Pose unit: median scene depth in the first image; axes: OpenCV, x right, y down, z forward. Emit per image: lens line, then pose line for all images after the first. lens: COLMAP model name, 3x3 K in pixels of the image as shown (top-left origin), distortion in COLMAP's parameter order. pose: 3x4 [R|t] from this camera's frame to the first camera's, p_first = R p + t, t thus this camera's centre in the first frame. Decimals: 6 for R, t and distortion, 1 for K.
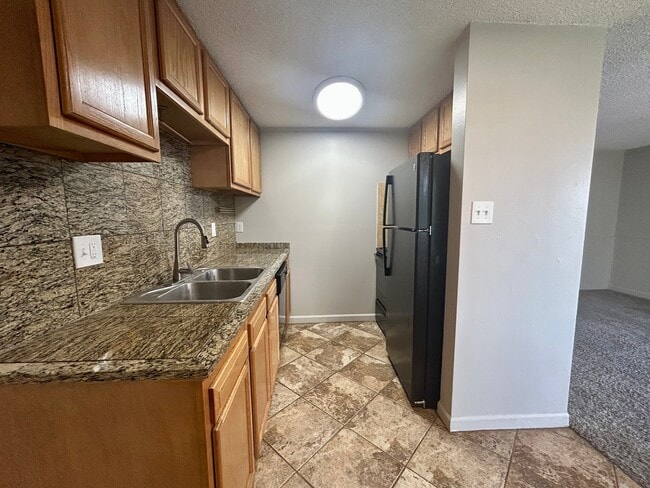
lens RADIAL K [[263.4, 0, 324.4], [0, 263.4, 243.3], [0, 0, 1]] dist [0.001873, 0.000740]
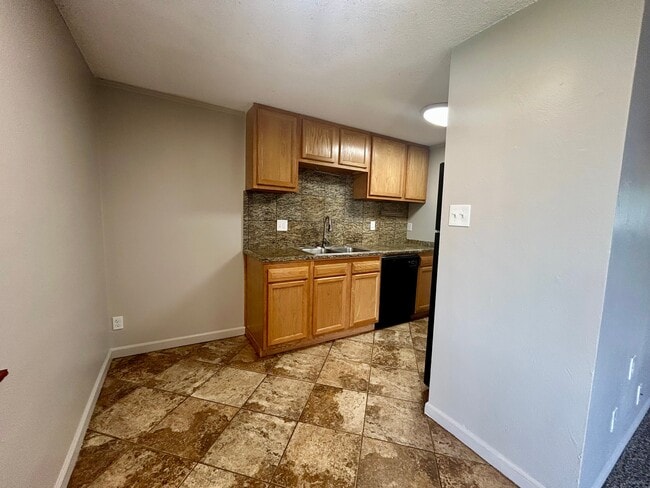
lens RADIAL K [[263.4, 0, 324.4], [0, 263.4, 243.3], [0, 0, 1]] dist [0.001873, 0.000740]
pose [[0.478406, 0.111165, -0.871074, 1.223625], [-0.130771, 0.989913, 0.054510, 0.004324], [0.868347, 0.087833, 0.488117, 0.035928]]
